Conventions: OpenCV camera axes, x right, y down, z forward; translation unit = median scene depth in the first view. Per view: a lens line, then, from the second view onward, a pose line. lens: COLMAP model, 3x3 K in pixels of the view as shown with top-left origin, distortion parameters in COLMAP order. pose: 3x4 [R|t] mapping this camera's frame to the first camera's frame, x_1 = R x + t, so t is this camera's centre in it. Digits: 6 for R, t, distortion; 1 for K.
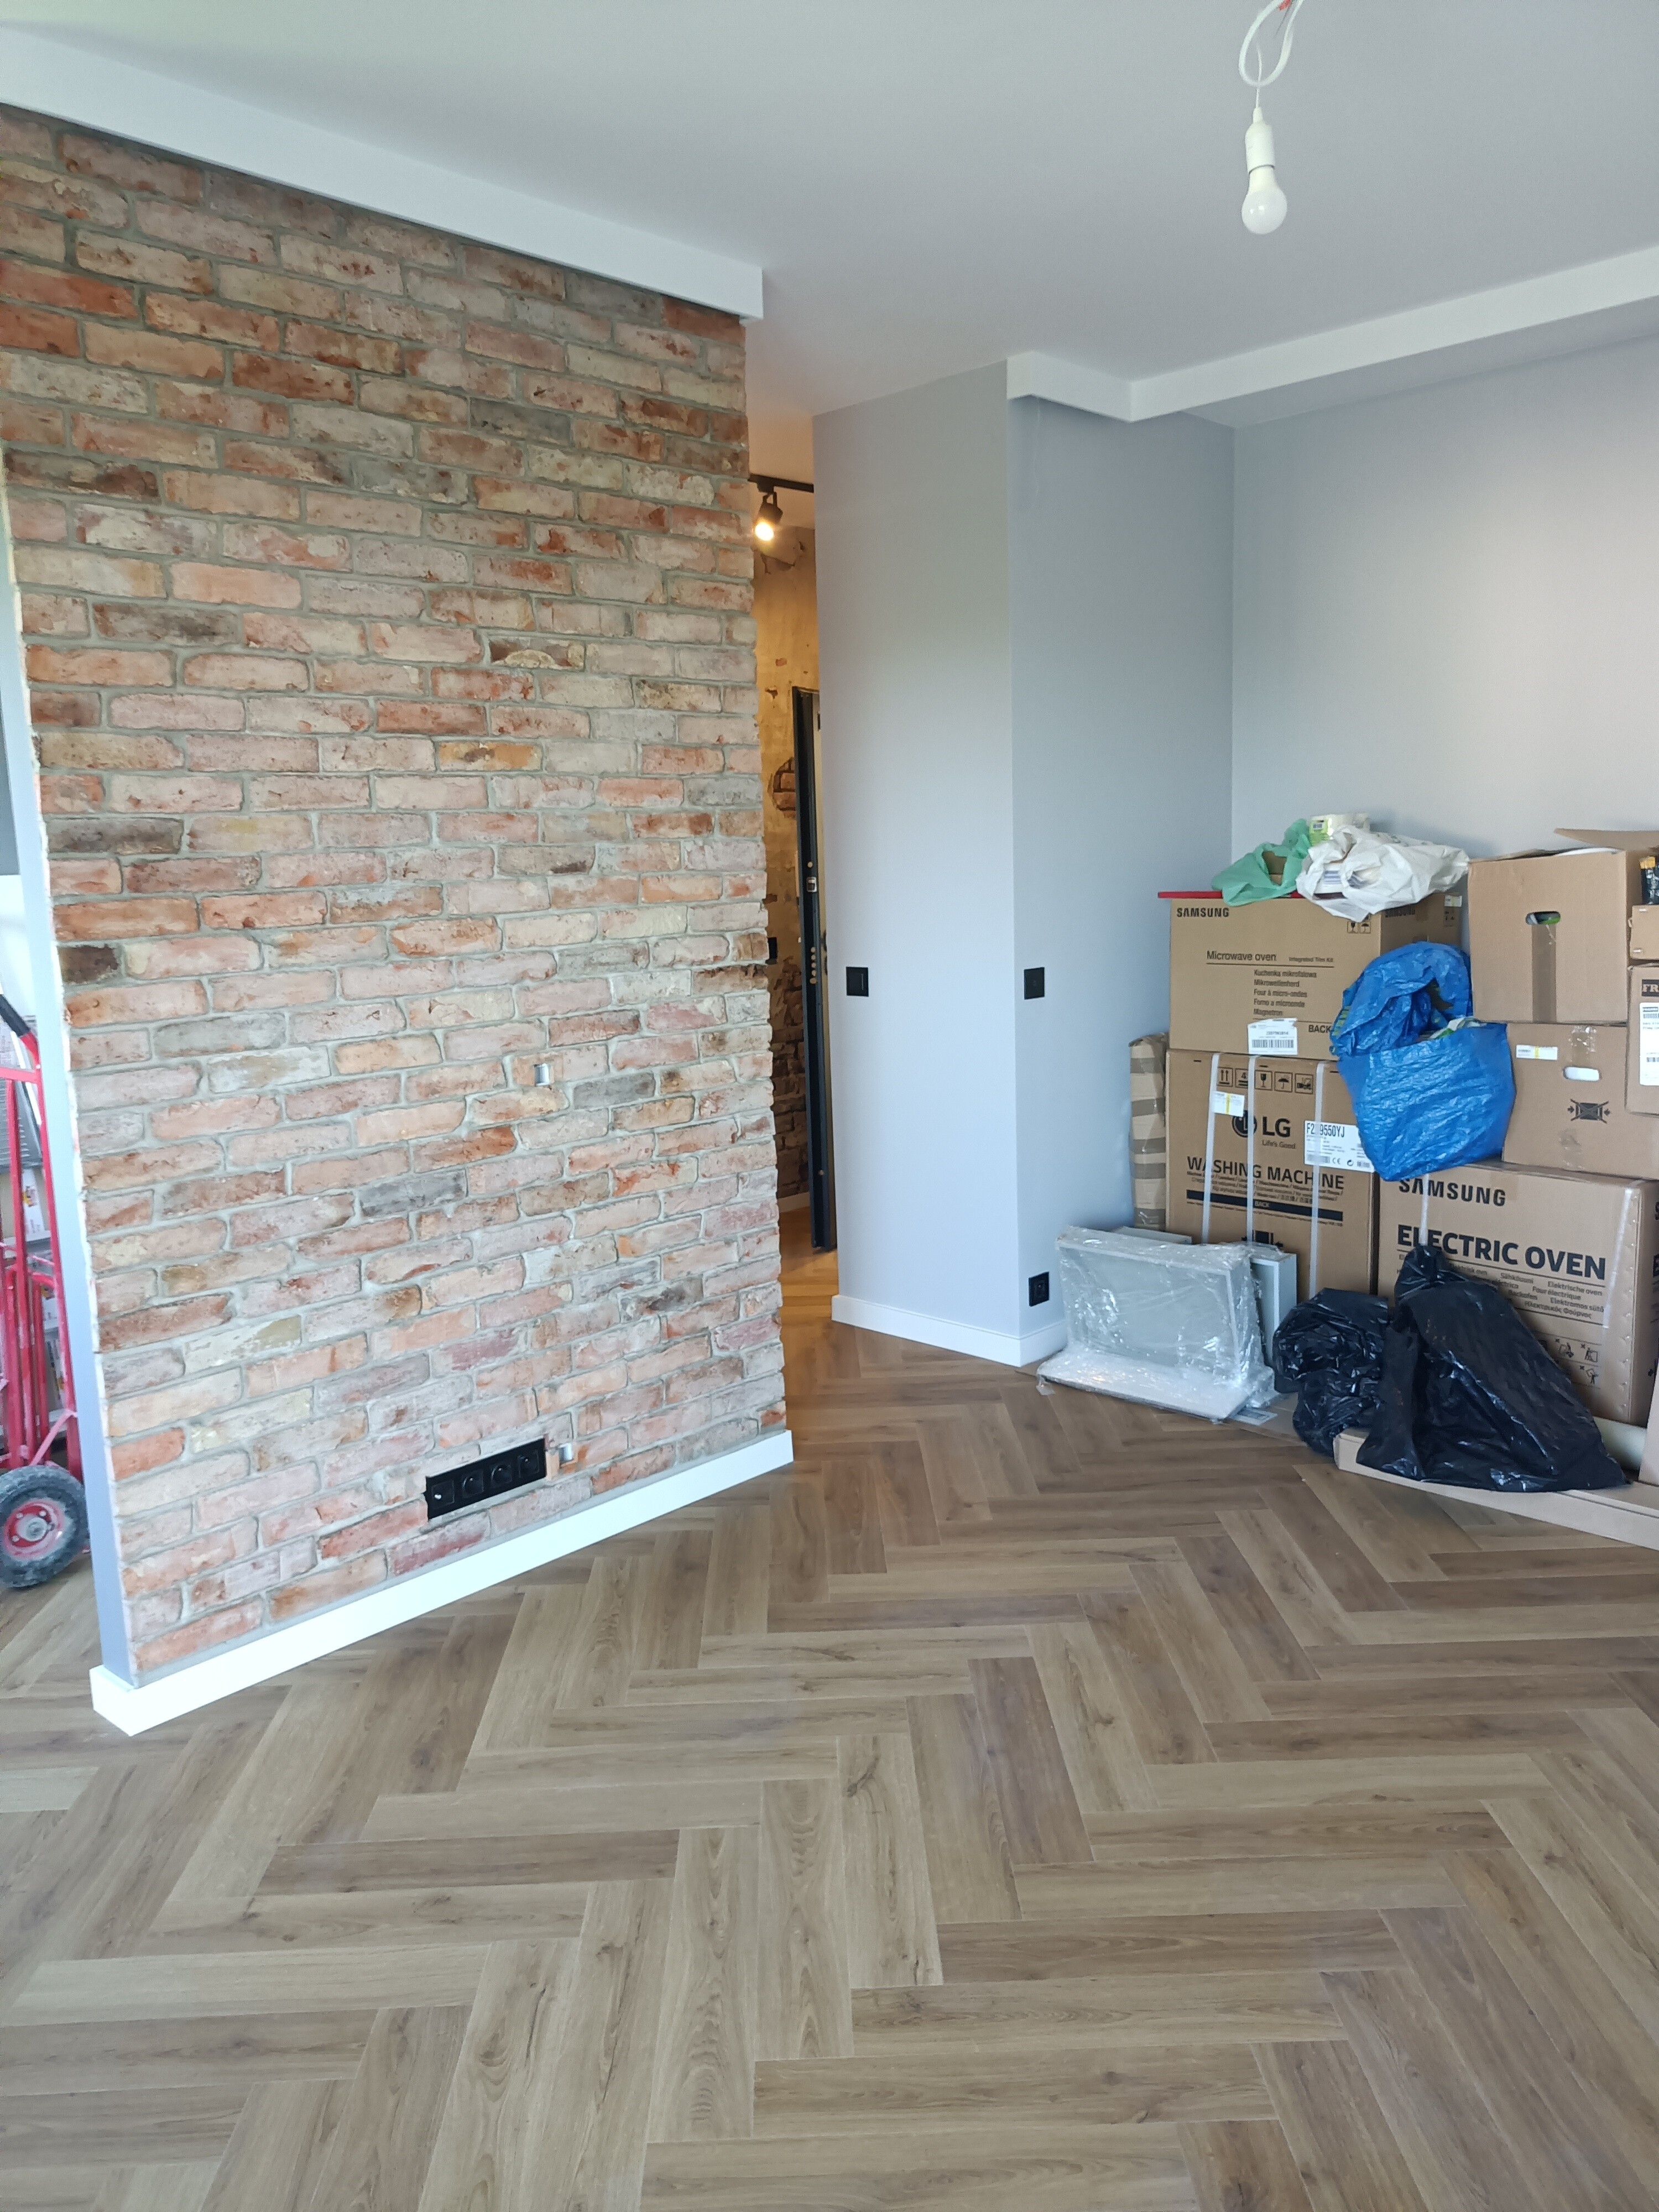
lens RADIAL K [[1647.4, 0, 816.1], [0, 1647.4, 1098.7], [0, 0, 1]] dist [0.031601, -0.016406]
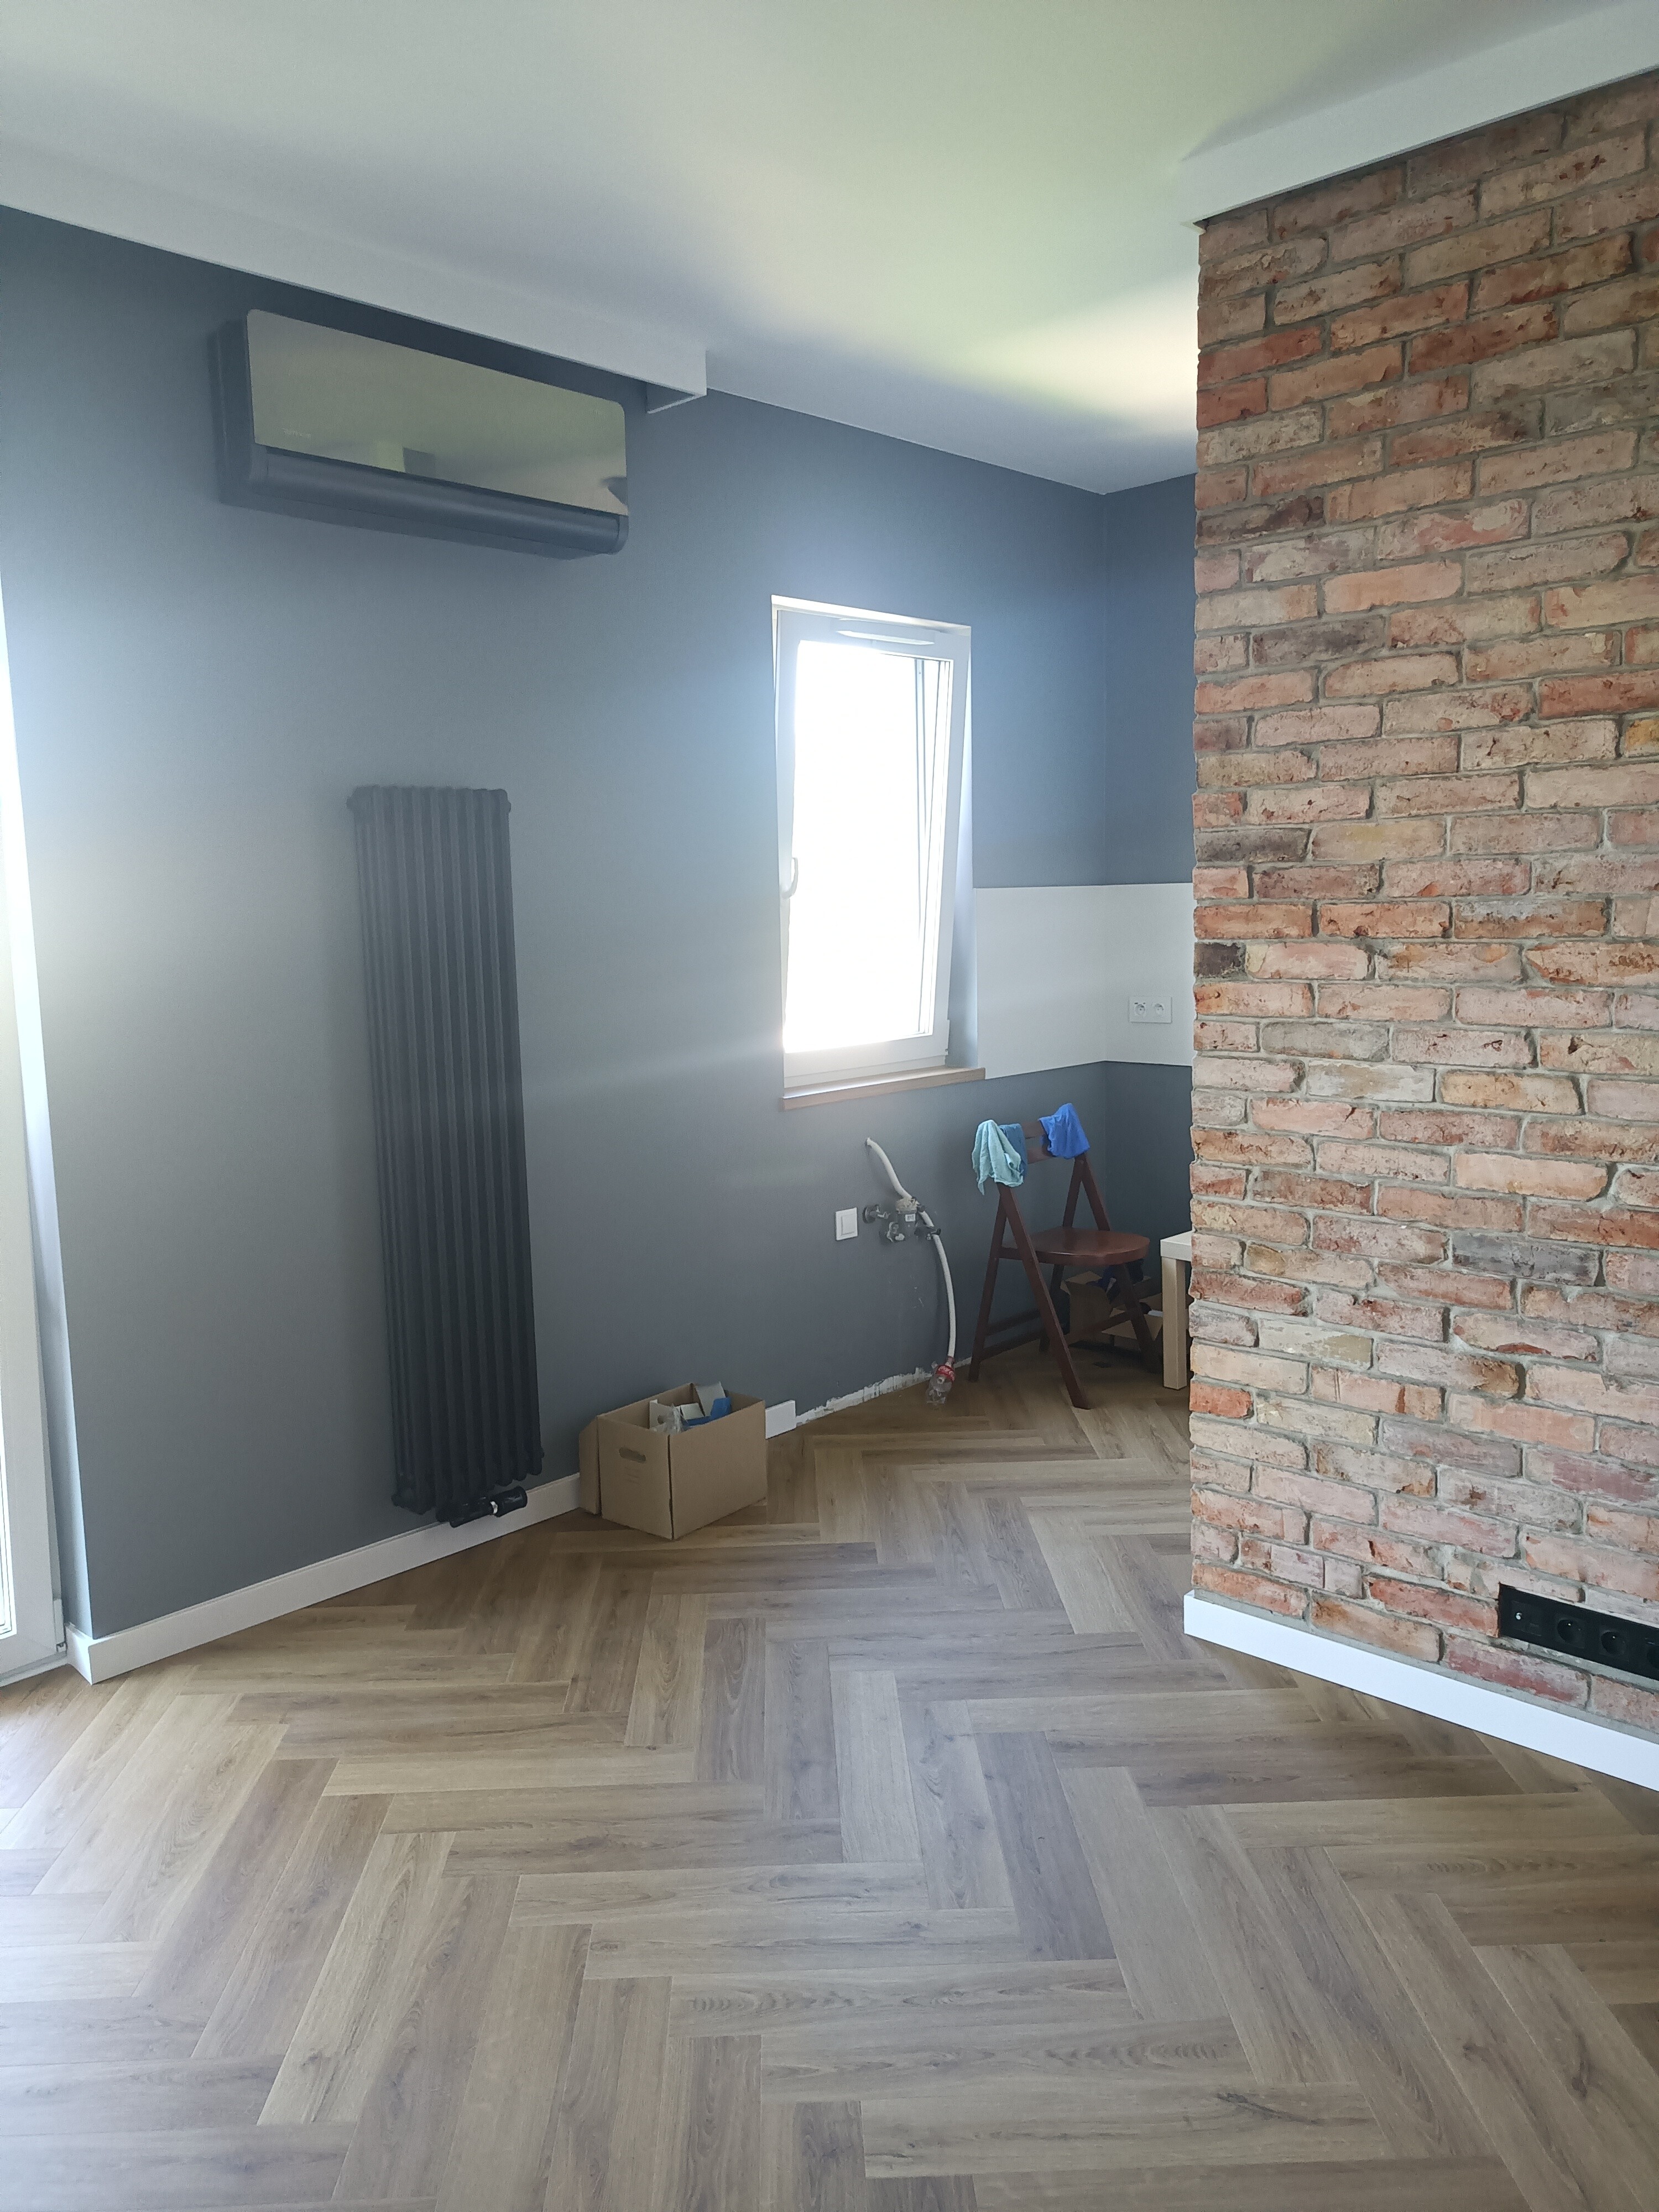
lens RADIAL K [[1647.4, 0, 810.6], [0, 1647.4, 1103.3], [0, 0, 1]] dist [0.031601, -0.016406]
pose [[0.007884, 0.162462, -0.986683, 0.612295], [-0.130550, 0.978436, 0.160061, -0.115012], [0.991410, 0.127549, 0.028923, 0.625401]]
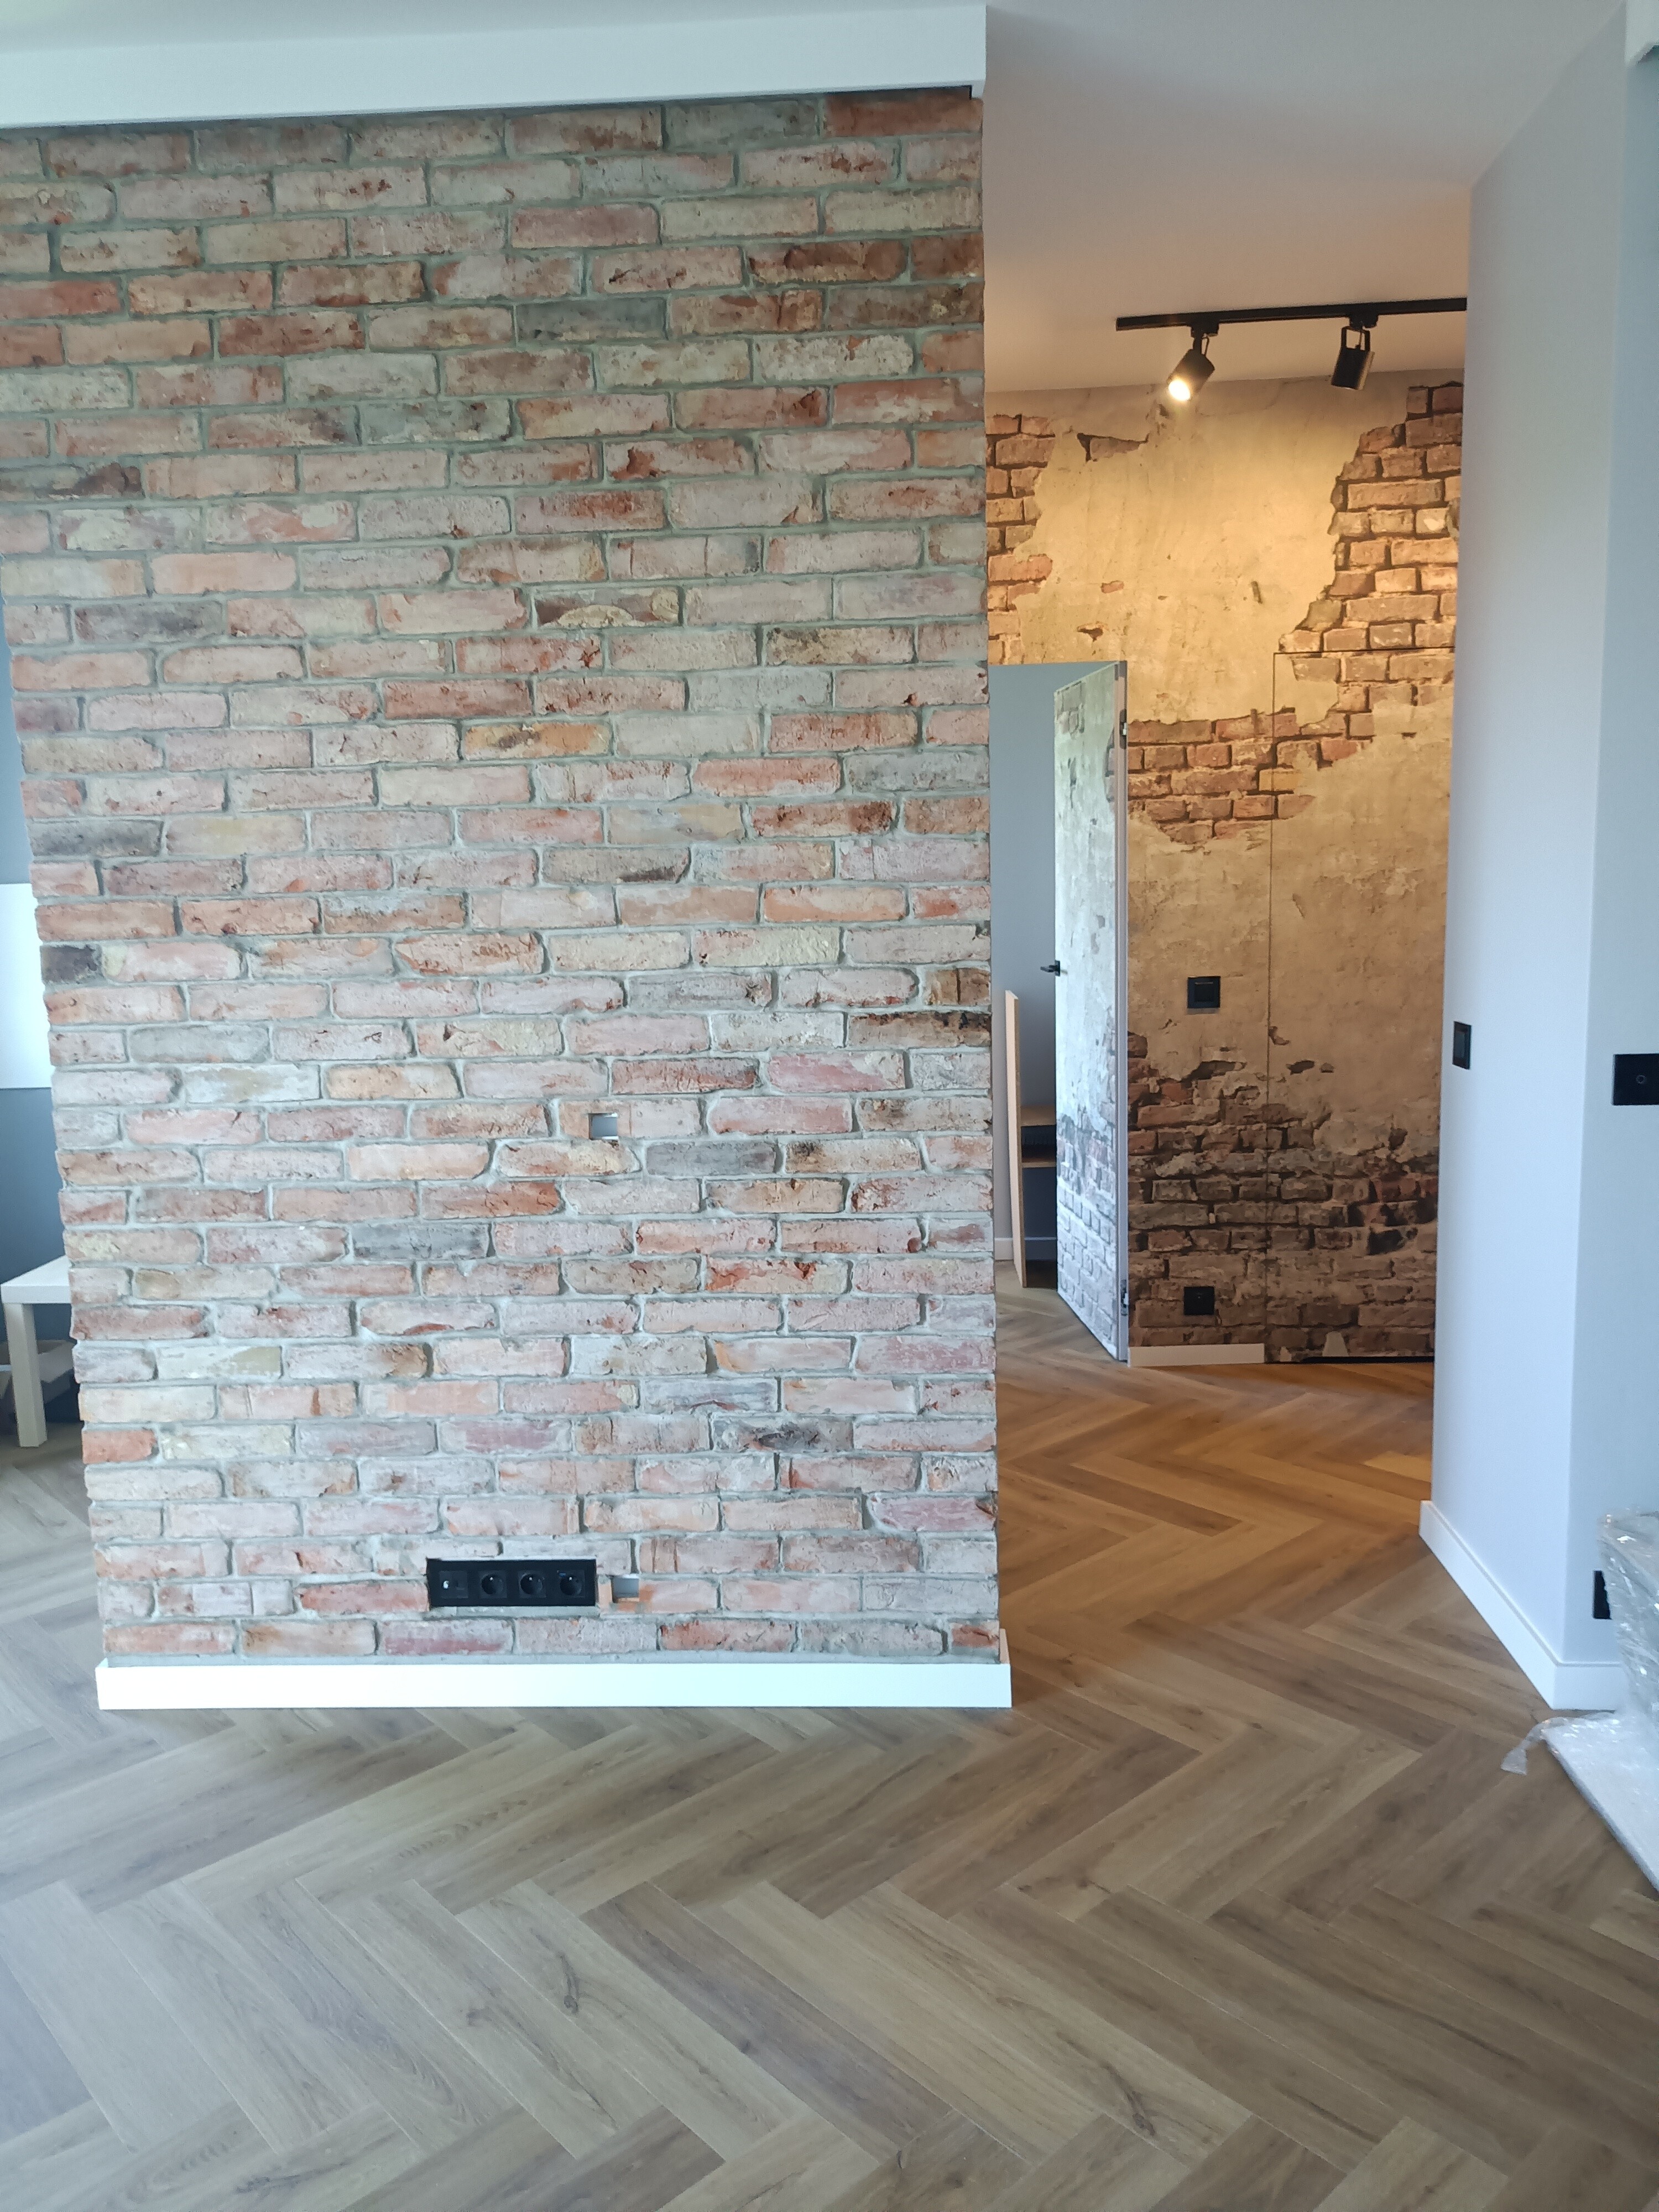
lens RADIAL K [[1647.4, 0, 812.6], [0, 1647.4, 1102.7], [0, 0, 1]] dist [0.031601, -0.016406]
pose [[0.656902, 0.121600, -0.744105, 0.566894], [-0.111368, 0.991732, 0.063750, -0.100111], [0.745705, 0.040992, 0.665014, 0.590393]]
